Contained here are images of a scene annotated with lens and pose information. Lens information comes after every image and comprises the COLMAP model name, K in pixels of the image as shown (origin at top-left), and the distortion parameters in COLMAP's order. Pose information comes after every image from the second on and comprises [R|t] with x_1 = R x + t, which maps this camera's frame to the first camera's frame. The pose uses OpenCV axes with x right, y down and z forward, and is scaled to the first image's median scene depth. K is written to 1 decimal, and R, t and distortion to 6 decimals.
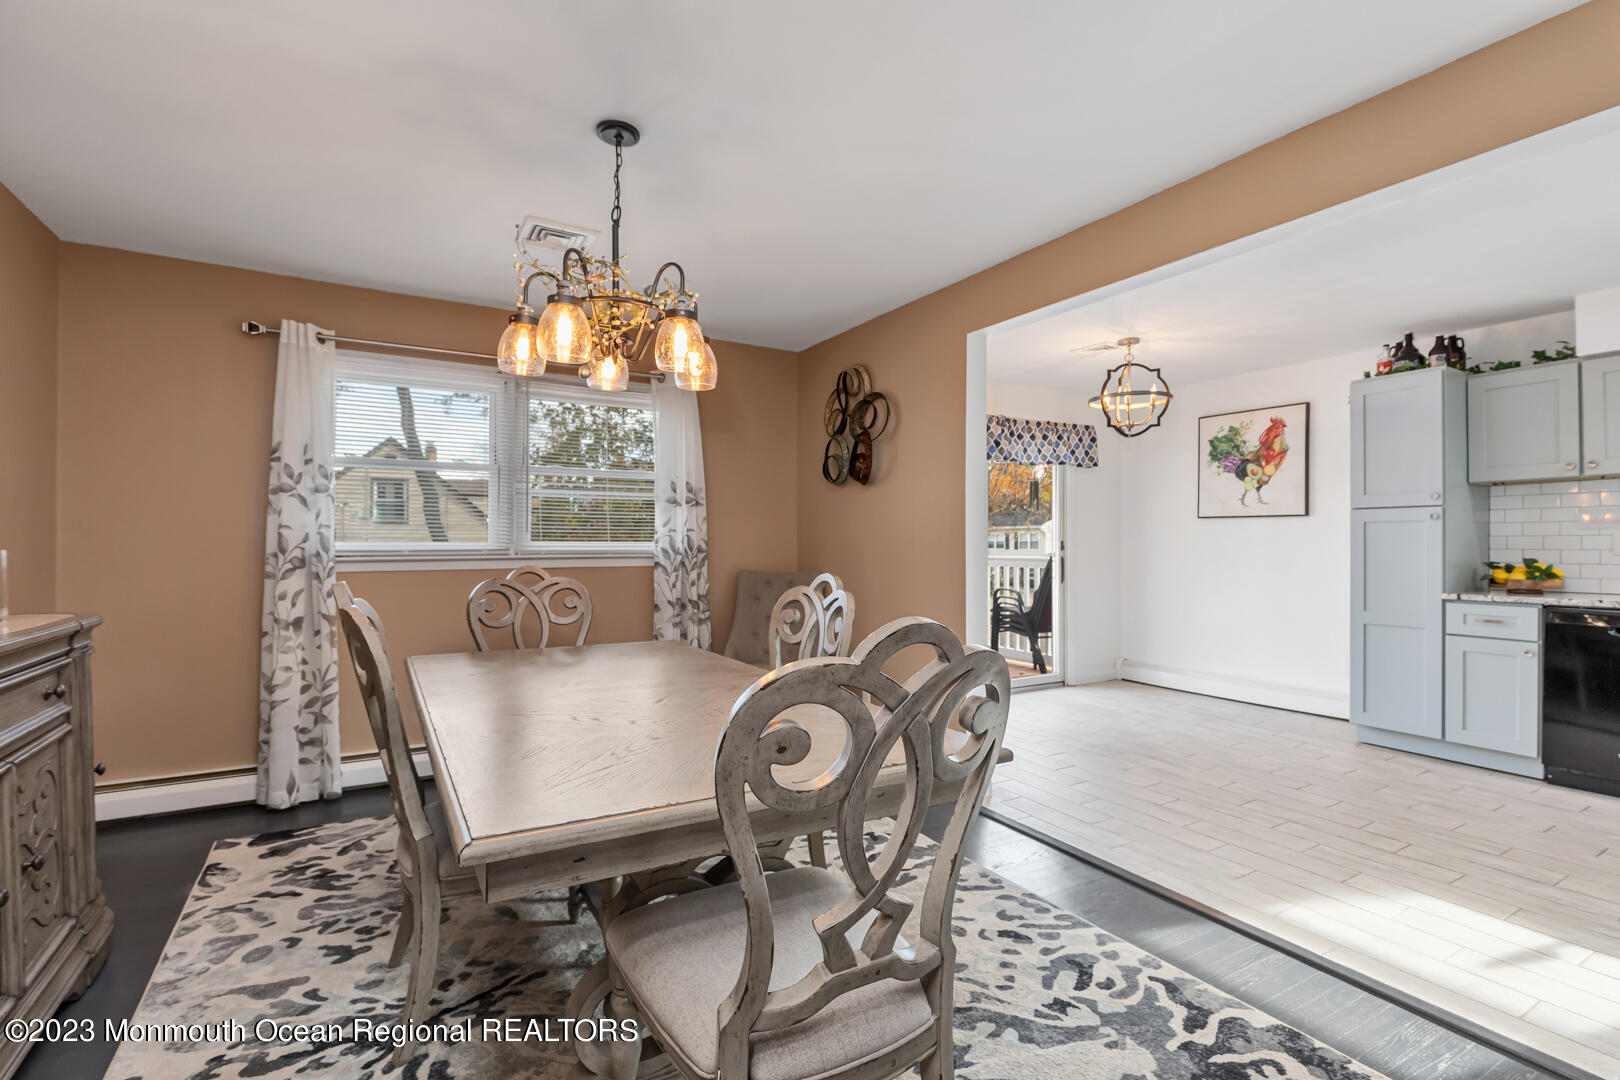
lens RADIAL K [[728.0, 0, 813.3], [0, 728.0, 547.3], [0, 0, 1]] dist [0.001282, 0.000073]
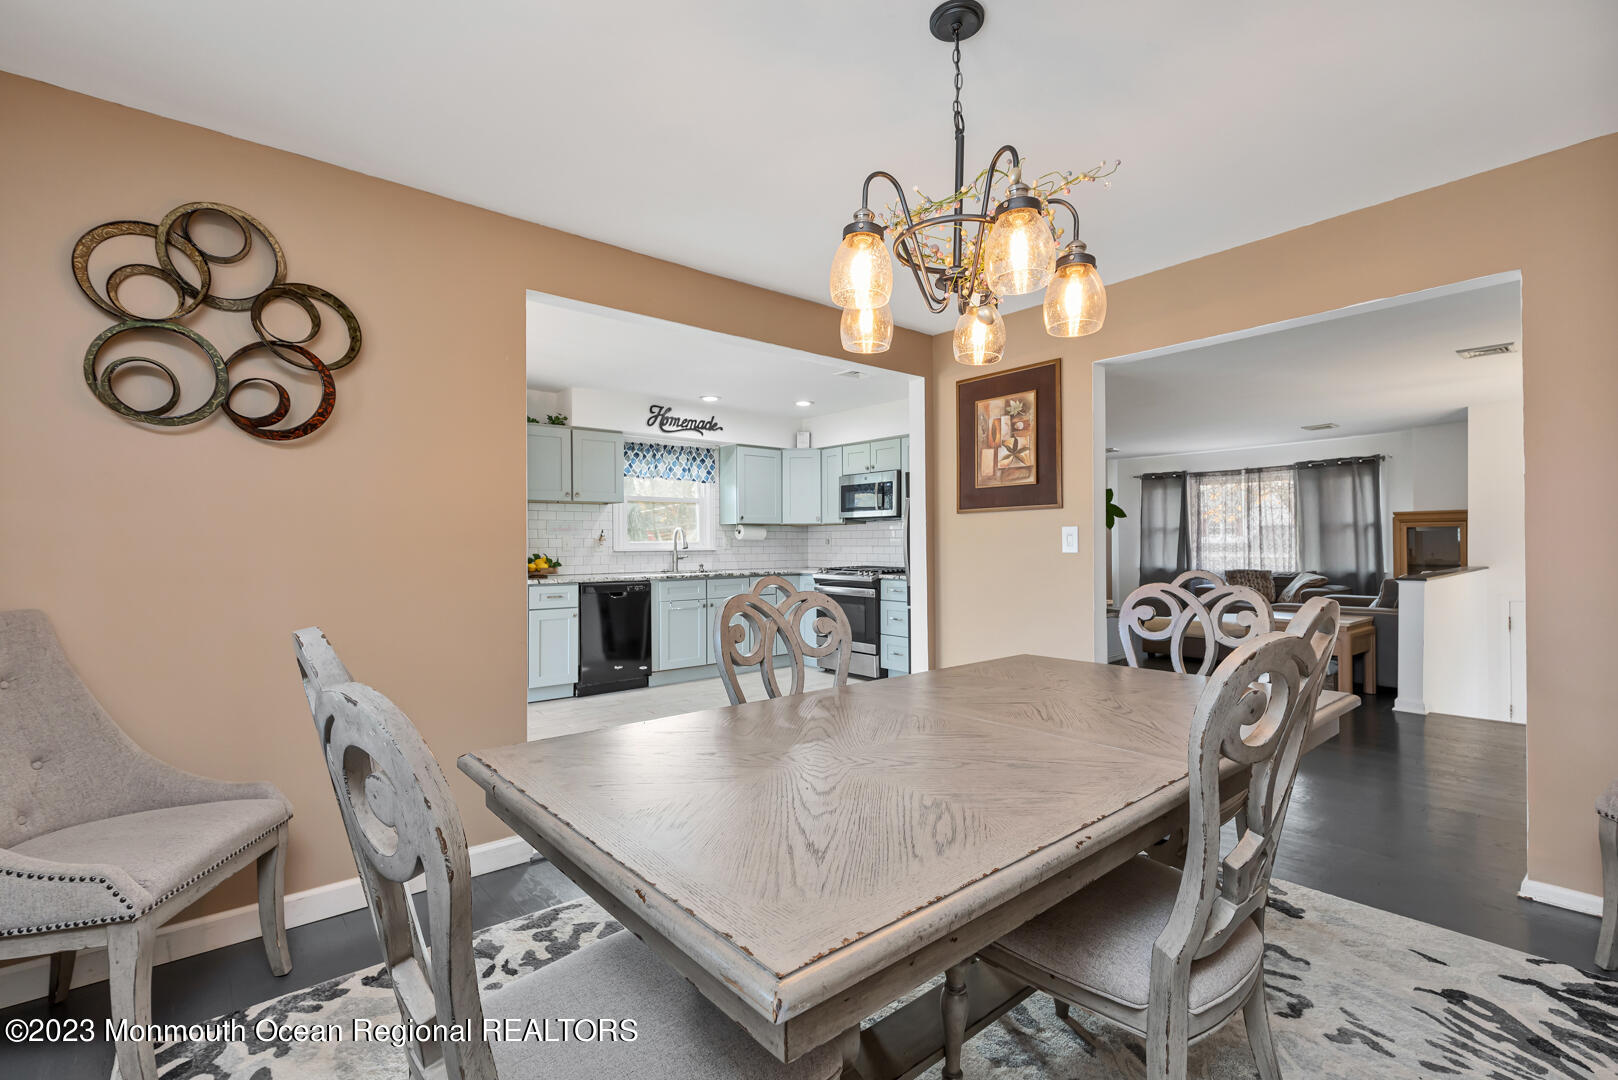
lens RADIAL K [[722.5, 0, 817.1], [0, 722.5, 537.2], [0, 0, 1]] dist [0.000785, 0.000025]
pose [[-0.162899, 0.008355, 0.986607, -0.561884], [0.002903, 0.999964, -0.007989, -0.004470], [-0.986639, 0.001562, -0.162917, 0.694107]]
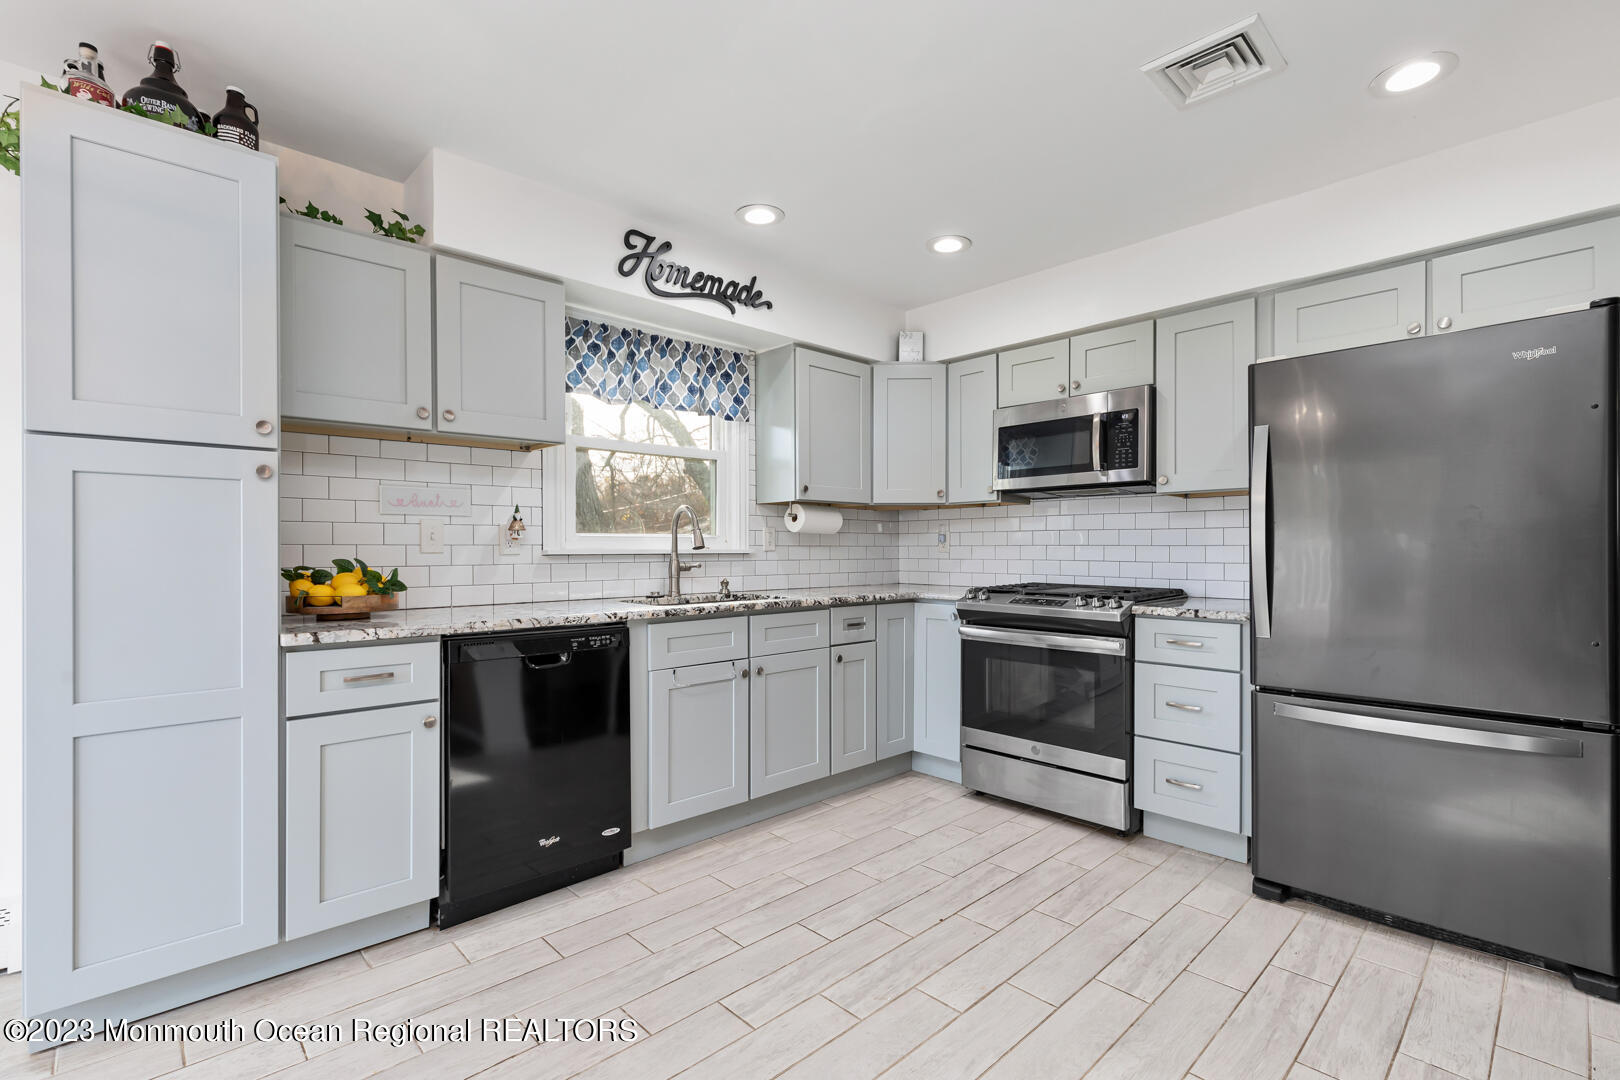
lens RADIAL K [[728.0, 0, 813.3], [0, 728.0, 547.3], [0, 0, 1]] dist [0.001282, 0.000073]
pose [[-0.212695, 0.002747, 0.977115, 0.331588], [0.001076, 0.999996, -0.002578, 0.008172], [-0.977118, 0.000503, -0.212698, 0.769563]]
